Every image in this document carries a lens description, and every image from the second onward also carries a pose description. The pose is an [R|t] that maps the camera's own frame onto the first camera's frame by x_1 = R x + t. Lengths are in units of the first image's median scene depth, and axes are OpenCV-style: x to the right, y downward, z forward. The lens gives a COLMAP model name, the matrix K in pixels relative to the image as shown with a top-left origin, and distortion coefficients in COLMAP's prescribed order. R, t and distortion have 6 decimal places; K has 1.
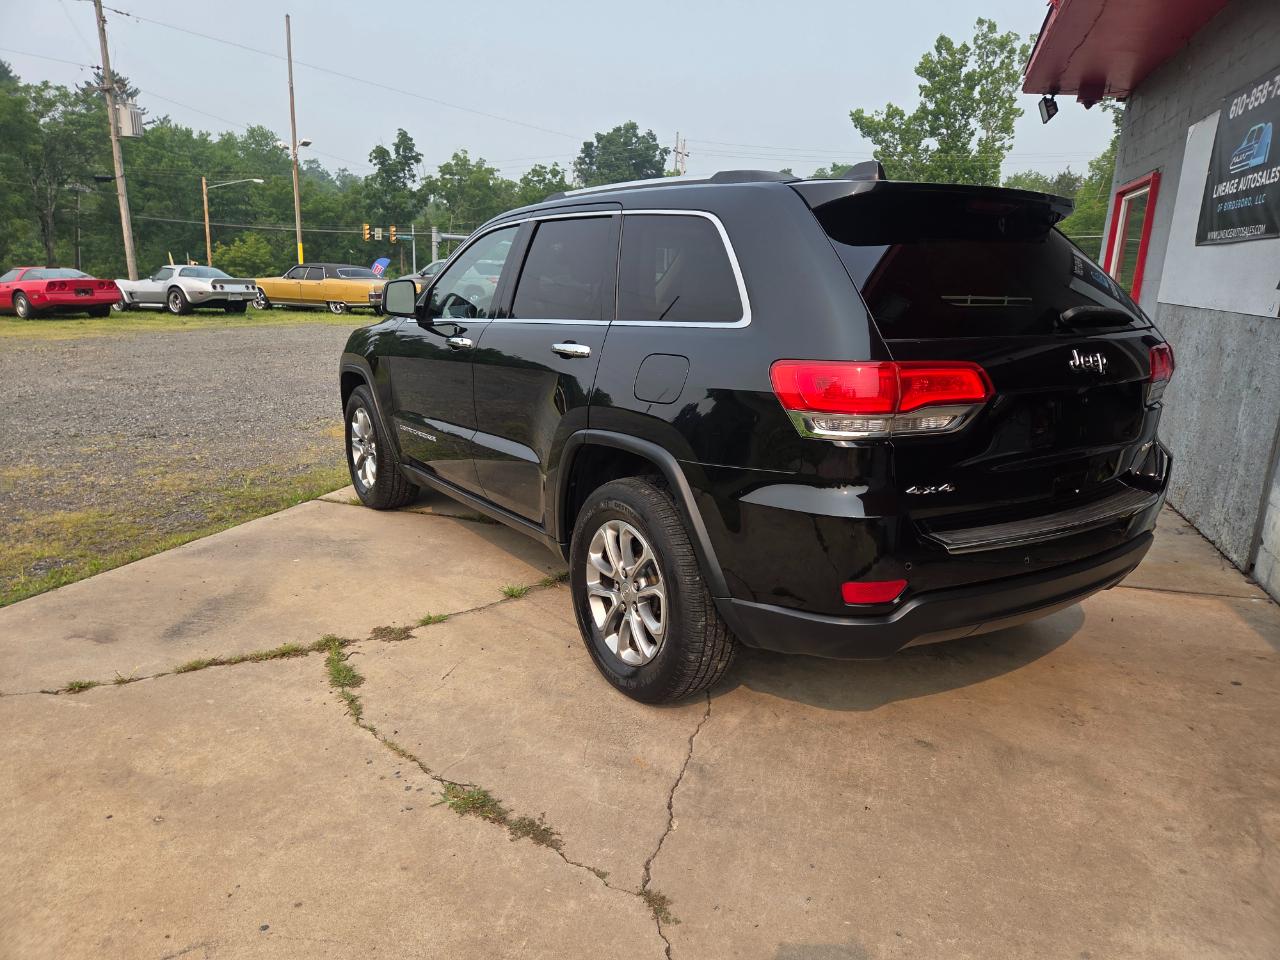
lens RADIAL K [[855.7, 0, 647.1], [0, 855.7, 475.2], [0, 0, 1]] dist [0.059499, -0.050909]
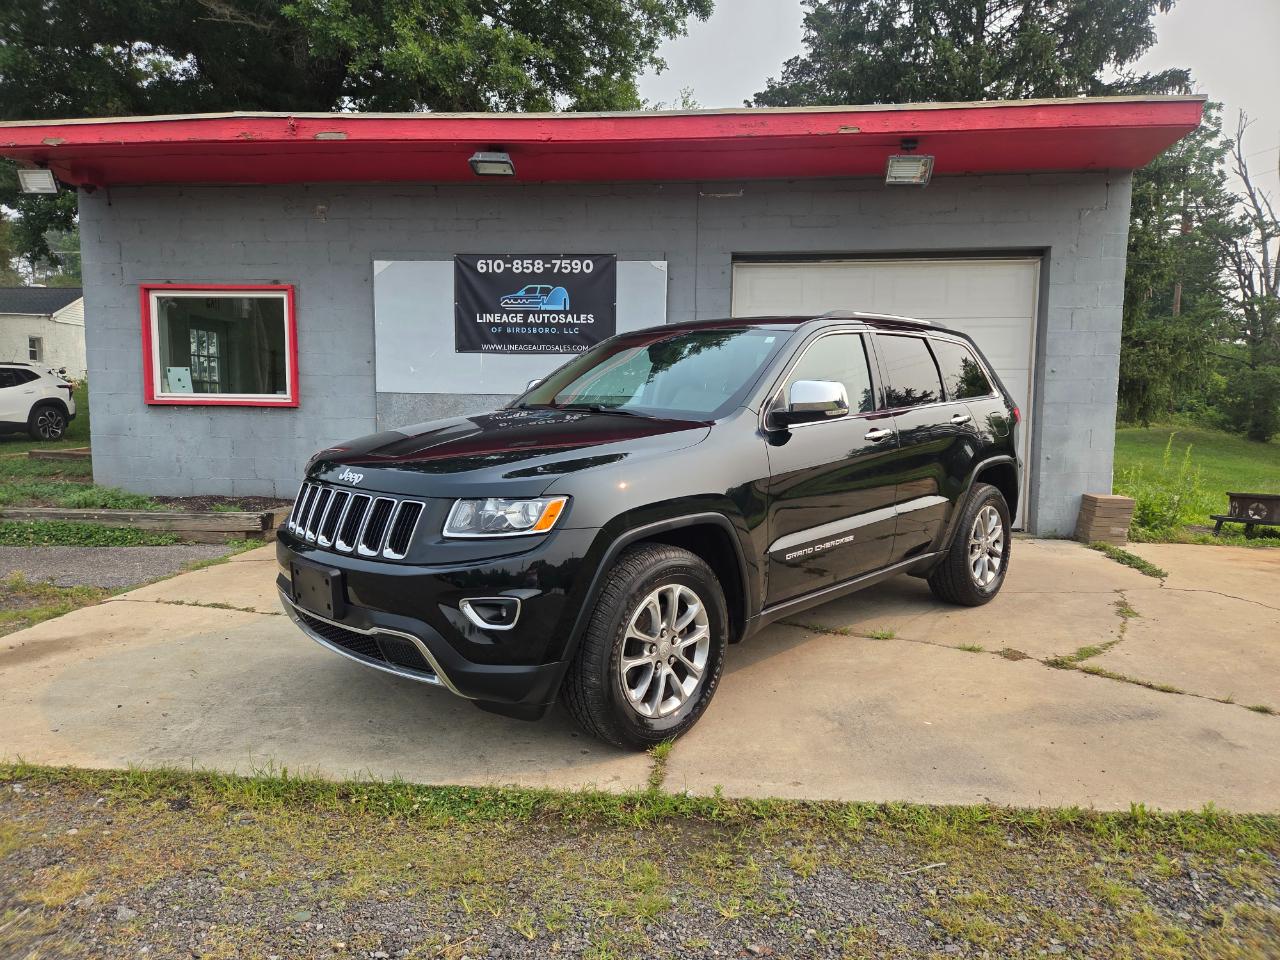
lens RADIAL K [[855.7, 0, 641.0], [0, 855.7, 476.9], [0, 0, 1]] dist [0.059499, -0.050909]
pose [[-0.209156, -0.119770, 0.970520, -1.157822], [0.212103, 0.963288, 0.164588, -0.327467], [-0.954603, 0.240274, -0.176074, 1.407712]]
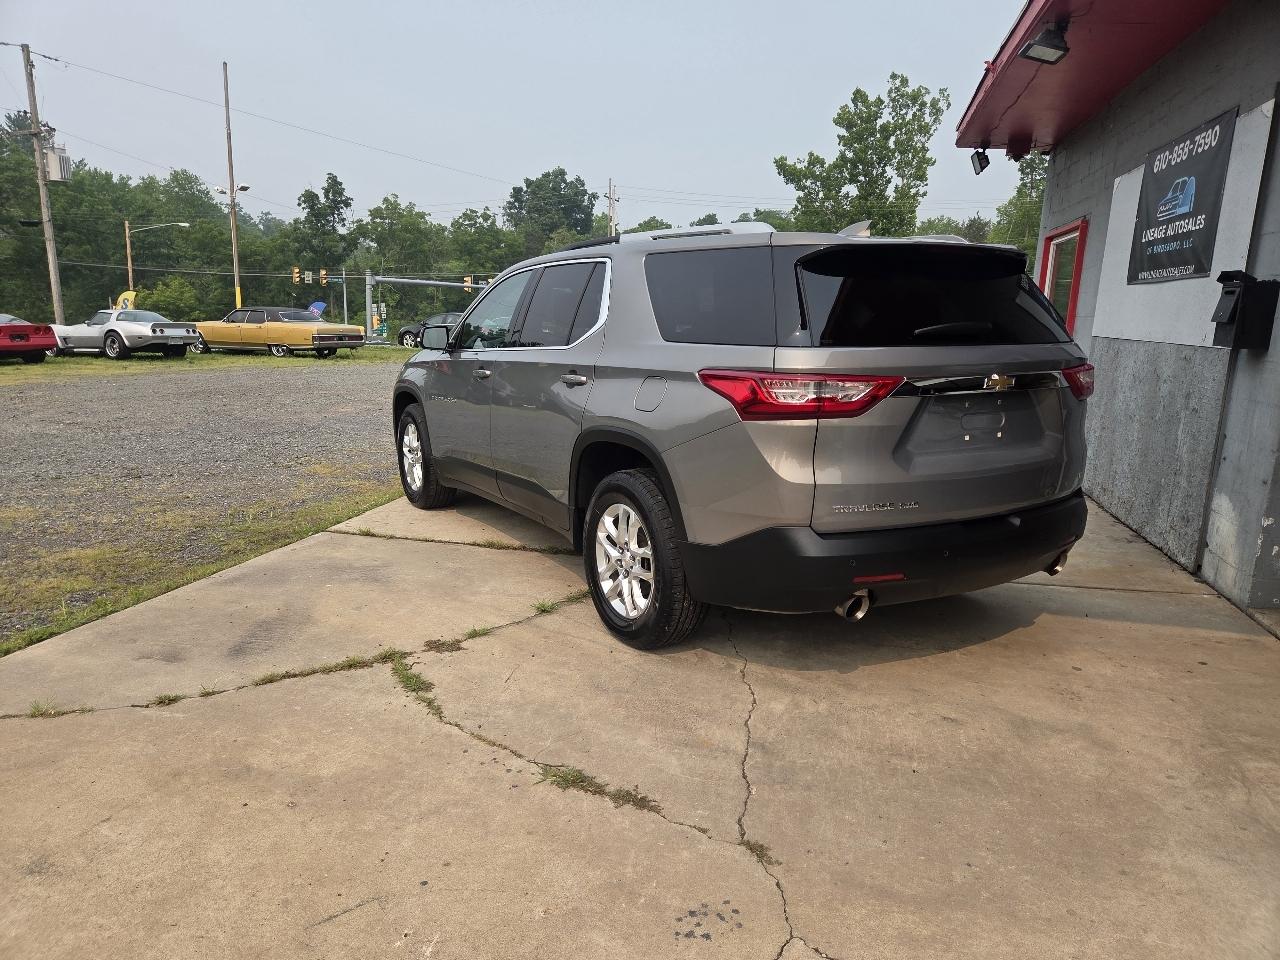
lens RADIAL K [[855.7, 0, 636.3], [0, 855.7, 478.2], [0, 0, 1]] dist [0.059499, -0.050909]
pose [[0.997525, -0.020074, 0.067380, -0.105764], [0.022929, 0.998860, -0.041869, 0.021679], [-0.066463, 0.043310, 0.996848, -0.076497]]
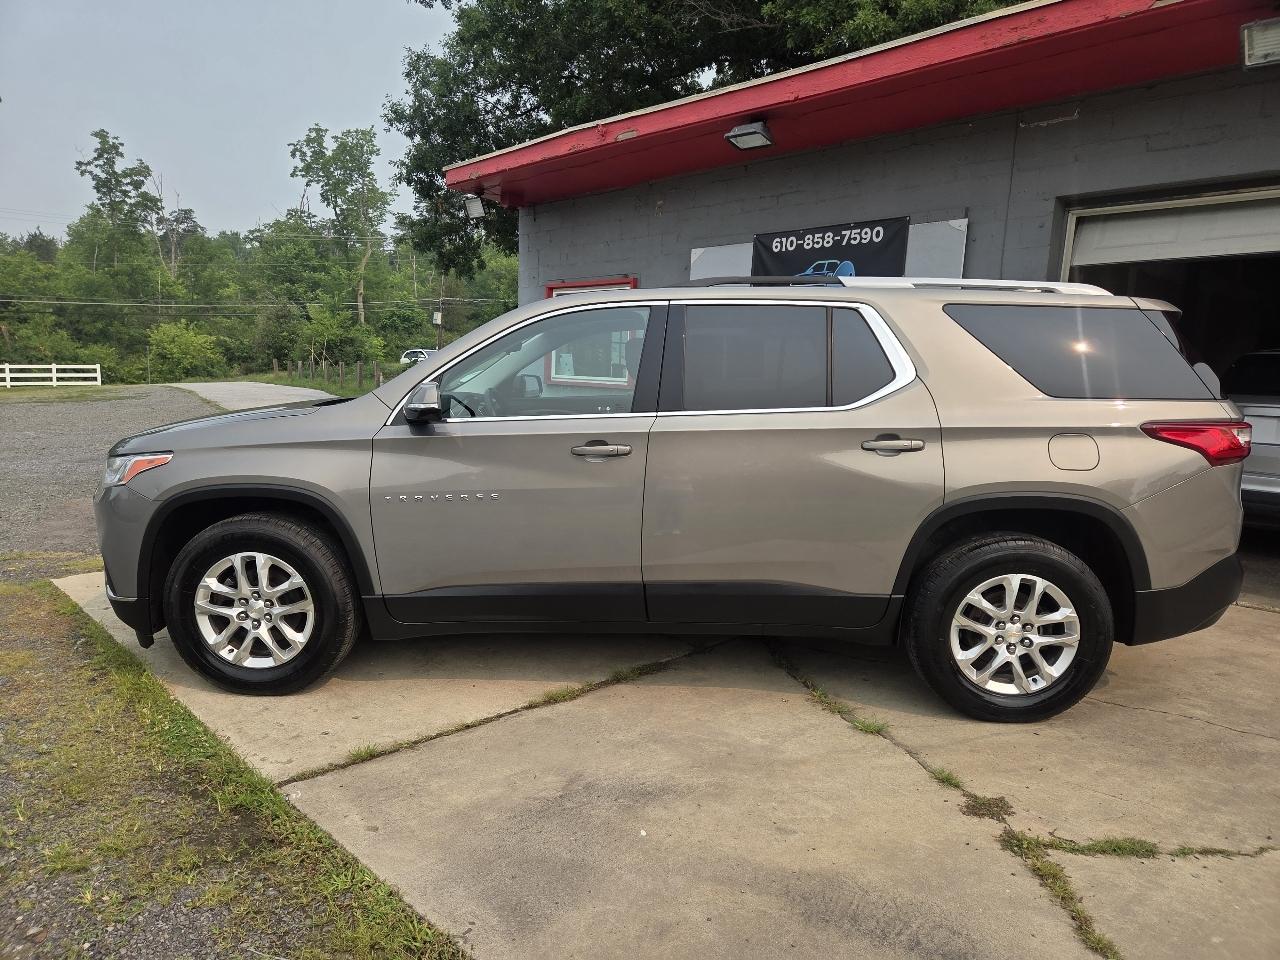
lens RADIAL K [[855.7, 0, 631.4], [0, 855.7, 484.4], [0, 0, 1]] dist [0.059499, -0.050909]
pose [[0.491362, -0.132932, 0.860751, -0.943293], [0.188492, 0.981092, 0.043916, -0.179069], [-0.850314, 0.140666, 0.507128, 0.693005]]
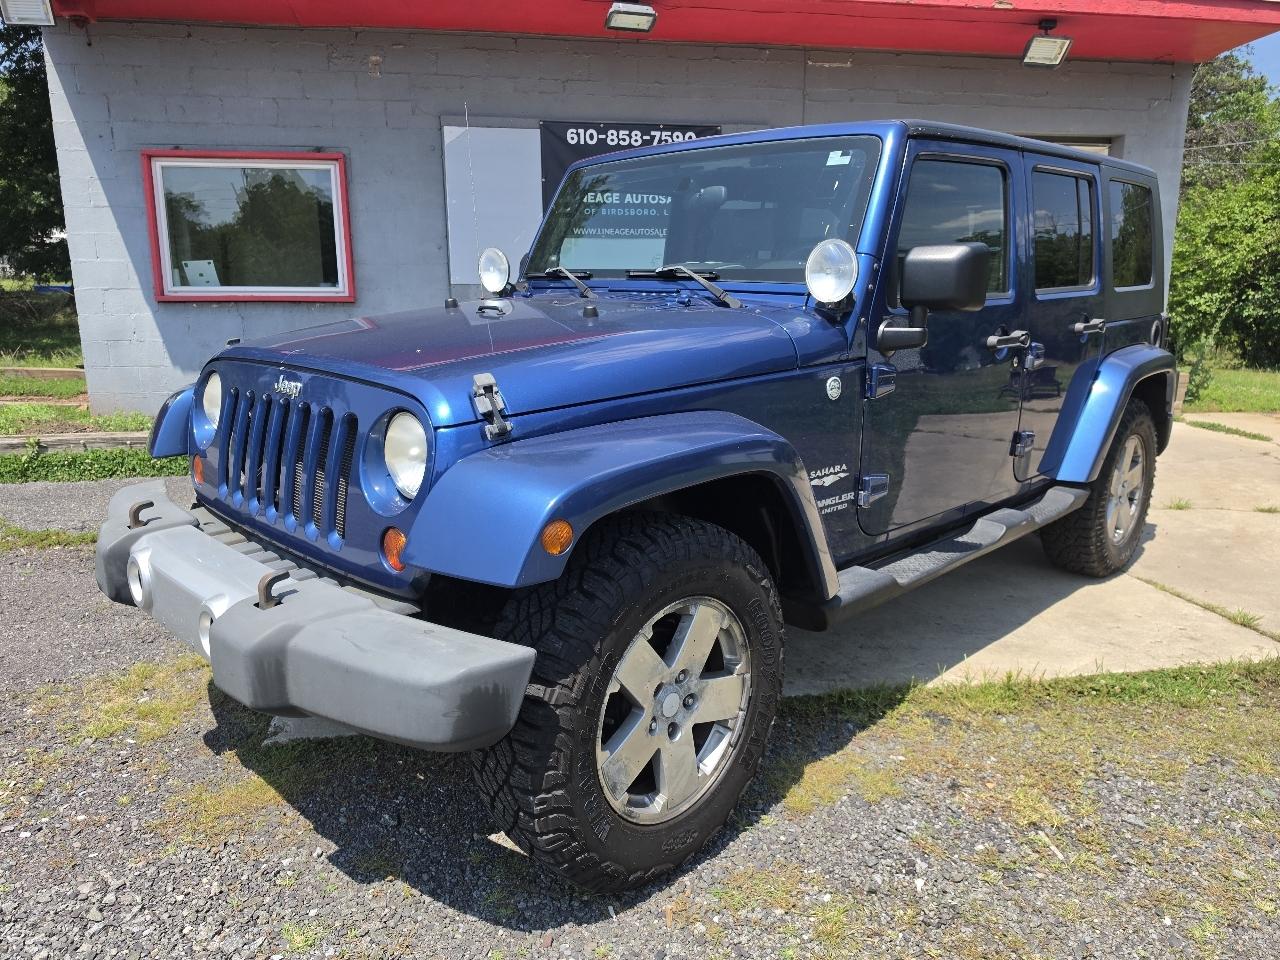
lens RADIAL K [[855.7, 0, 642.4], [0, 855.7, 483.2], [0, 0, 1]] dist [0.059499, -0.050909]
pose [[-0.446949, -0.229369, 0.864654, -0.860546], [0.197808, 0.917302, 0.345584, -0.475492], [-0.872415, 0.325494, -0.364616, 2.033984]]
